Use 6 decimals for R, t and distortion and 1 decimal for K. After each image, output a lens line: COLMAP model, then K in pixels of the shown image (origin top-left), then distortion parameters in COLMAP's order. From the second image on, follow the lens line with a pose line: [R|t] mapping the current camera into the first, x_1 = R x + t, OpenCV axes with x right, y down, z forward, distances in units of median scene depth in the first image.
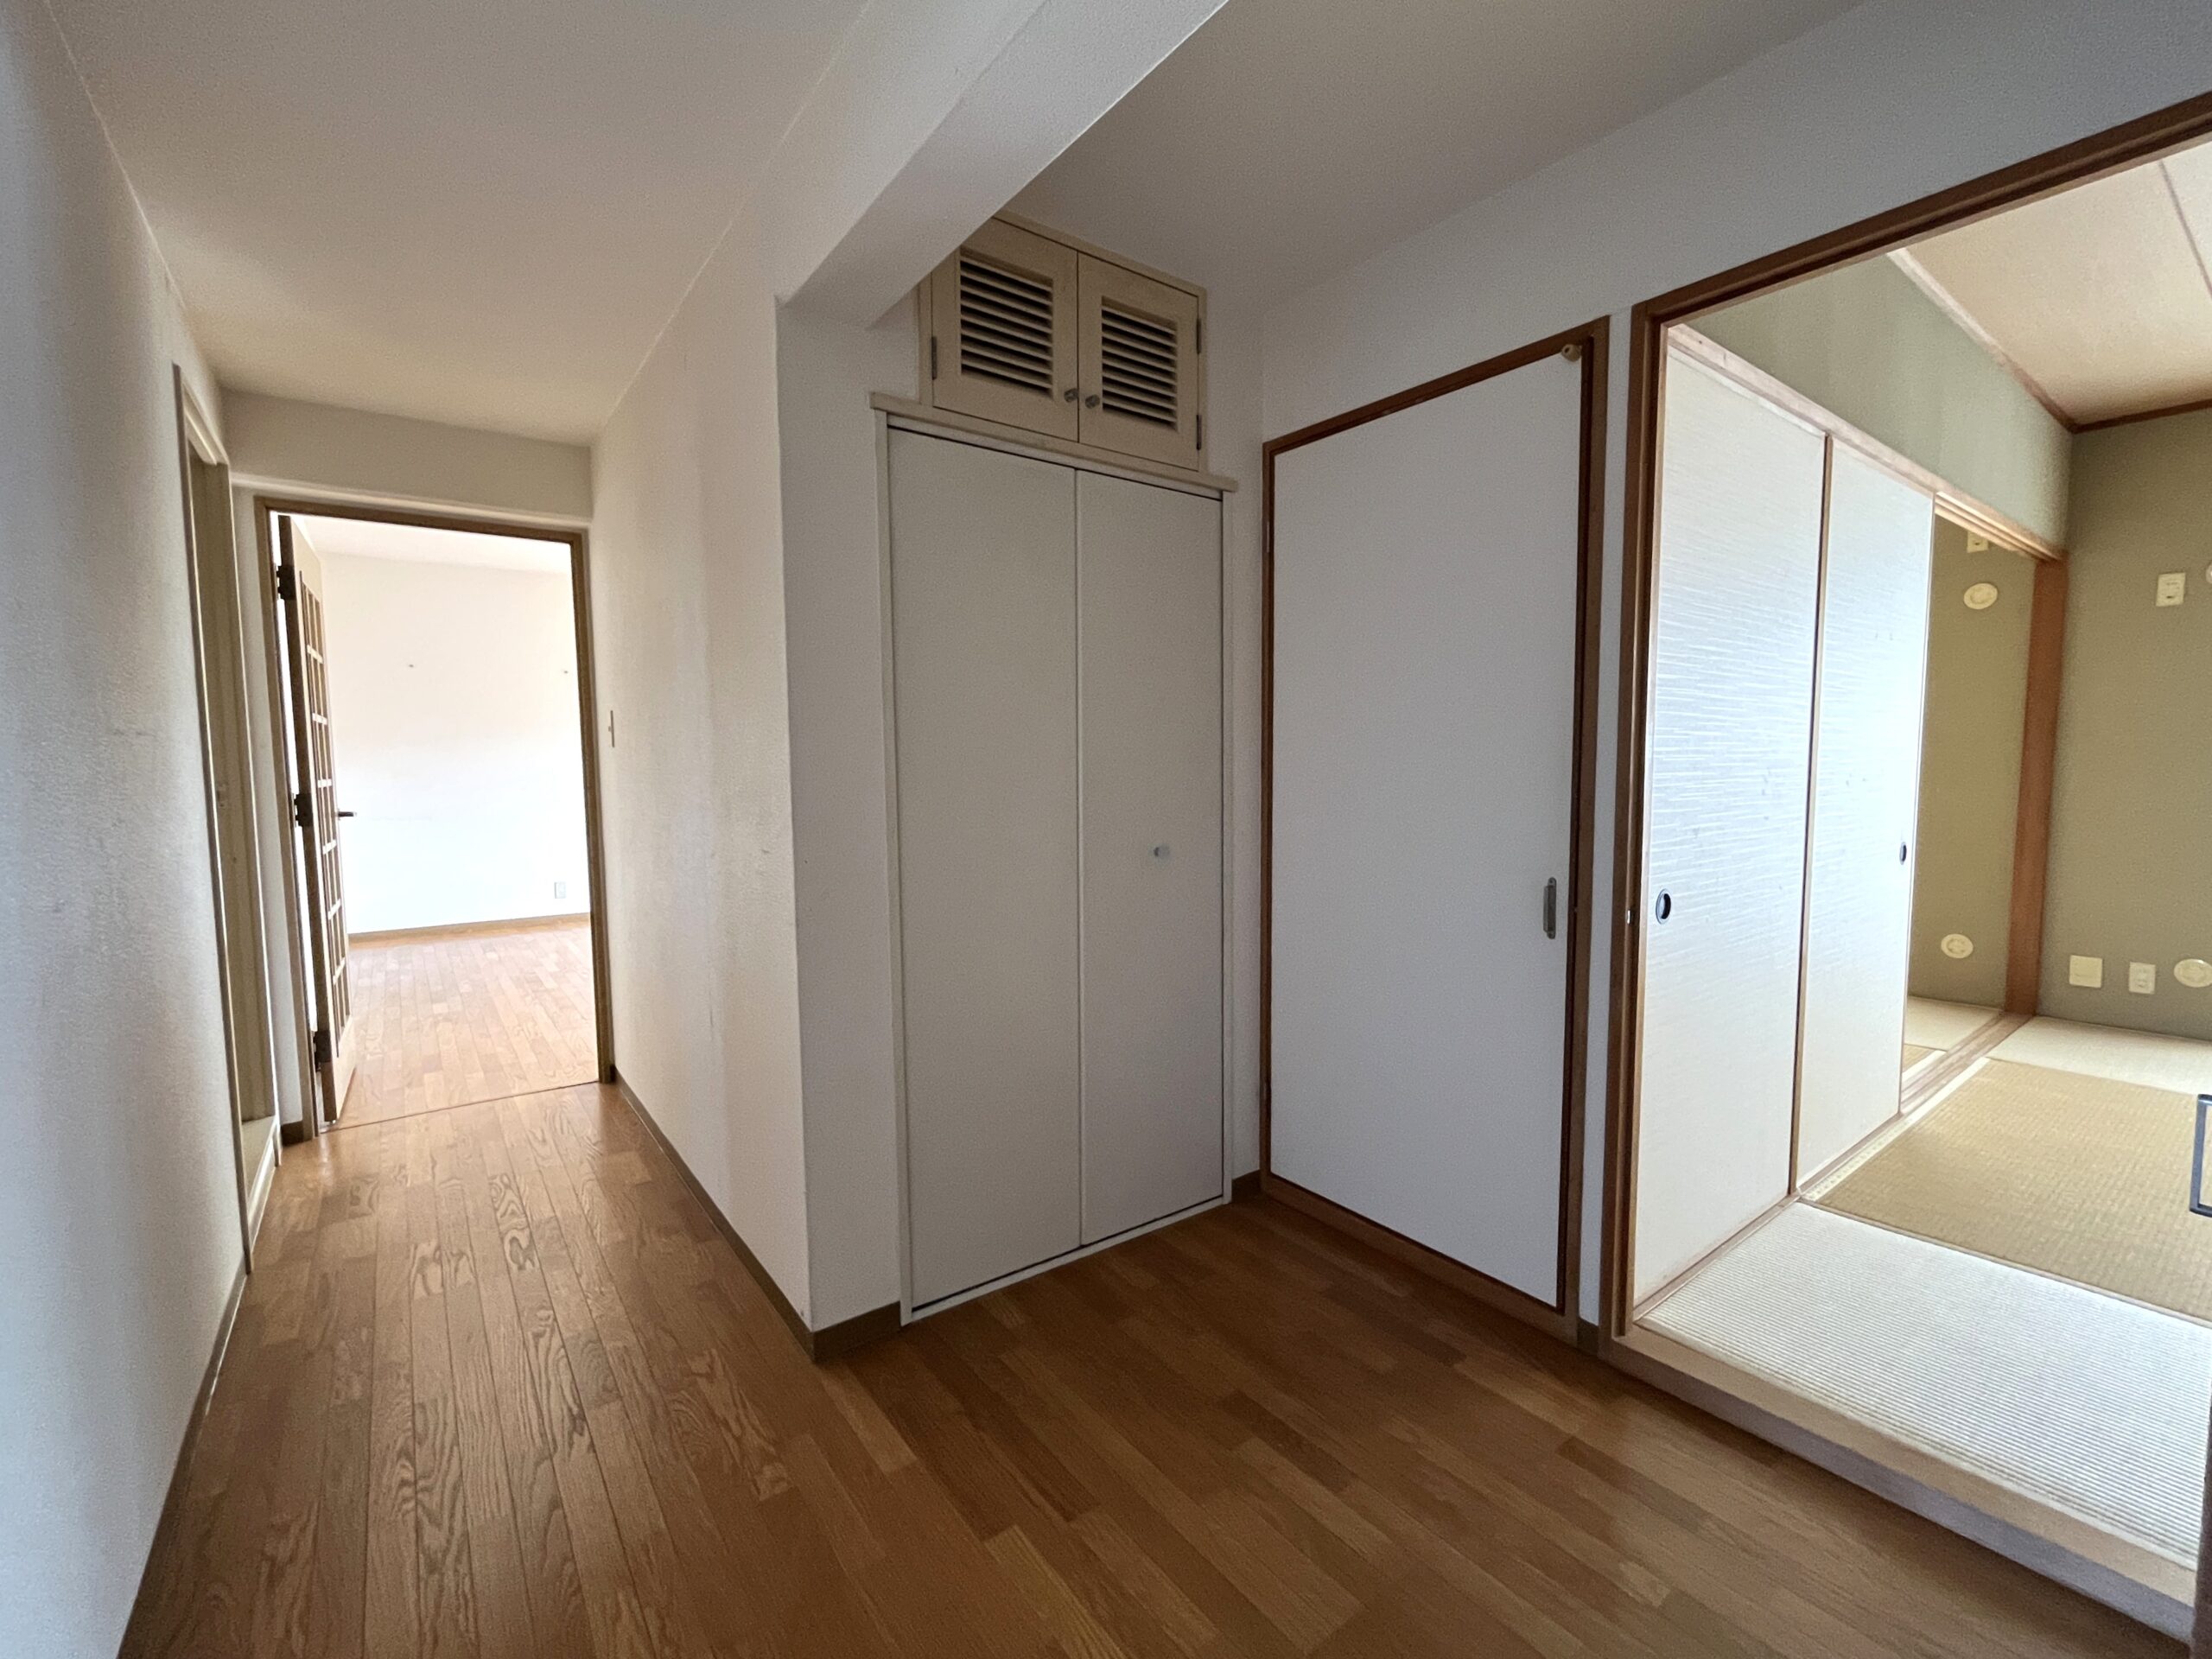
lens RADIAL K [[958.8, 0, 1103.3], [0, 958.8, 833.4], [0, 0, 1]] dist [-0.002590, -0.000244]
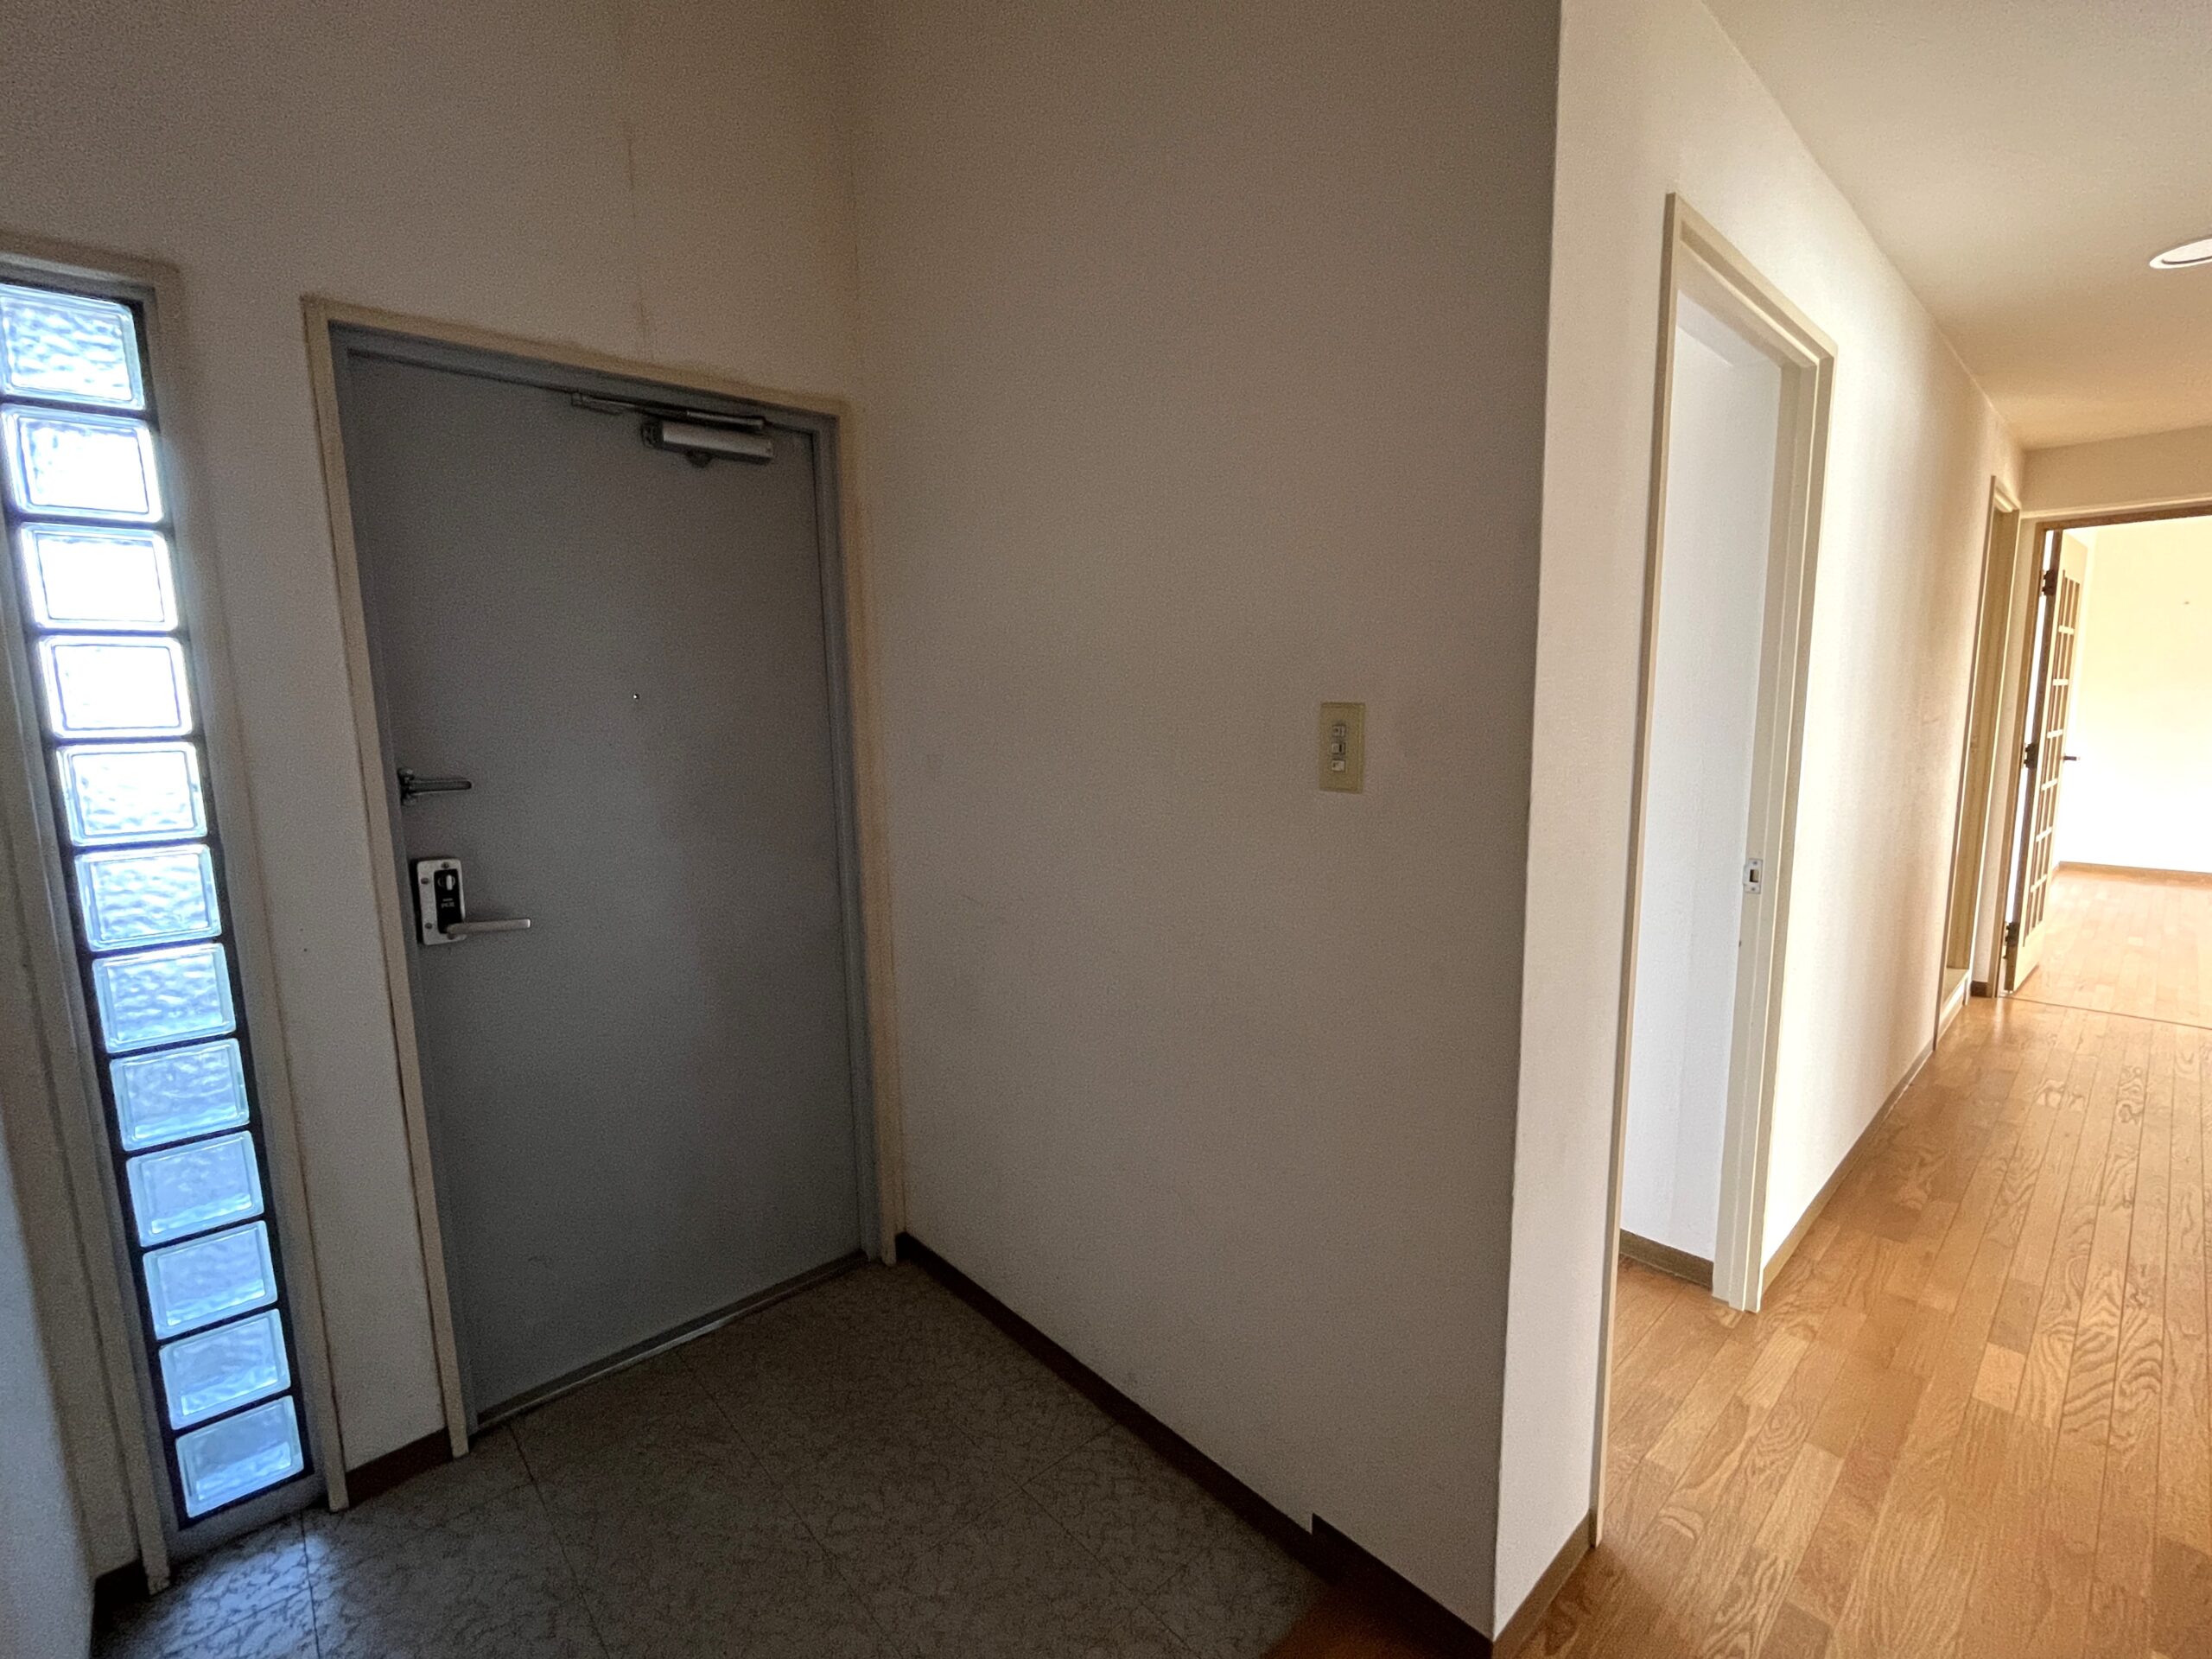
lens RADIAL K [[1007.7, 0, 1111.3], [0, 1007.7, 833.9], [0, 0, 1]] dist [-0.001673, -0.000416]
pose [[0.117693, 0.146587, -0.982171, 0.408608], [-0.061154, 0.988238, 0.140164, -0.036424], [0.991165, 0.043567, 0.125273, -0.443869]]
